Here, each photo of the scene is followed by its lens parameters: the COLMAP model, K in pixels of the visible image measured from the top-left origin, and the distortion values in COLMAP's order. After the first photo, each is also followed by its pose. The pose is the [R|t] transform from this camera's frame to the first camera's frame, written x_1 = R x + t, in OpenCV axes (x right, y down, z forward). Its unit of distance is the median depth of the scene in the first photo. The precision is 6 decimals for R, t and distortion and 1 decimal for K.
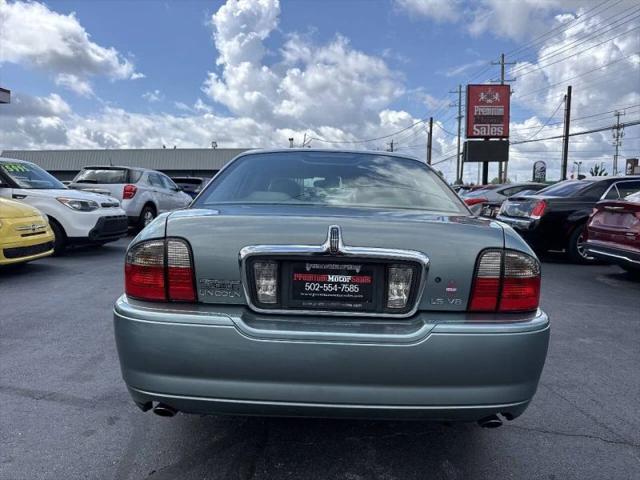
lens RADIAL K [[455.1, 0, 319.3], [0, 455.1, 241.1], [0, 0, 1]] dist [0.022676, -0.034795]
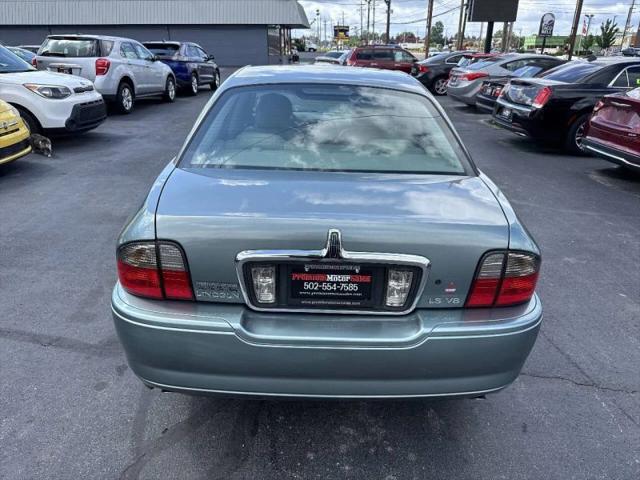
lens RADIAL K [[455.1, 0, 319.1], [0, 455.1, 242.5], [0, 0, 1]] dist [0.022676, -0.034795]
pose [[0.999737, -0.003839, 0.022592, -0.008020], [-0.003008, 0.955358, 0.295436, -0.113911], [-0.022718, -0.295426, 0.955096, 0.033690]]
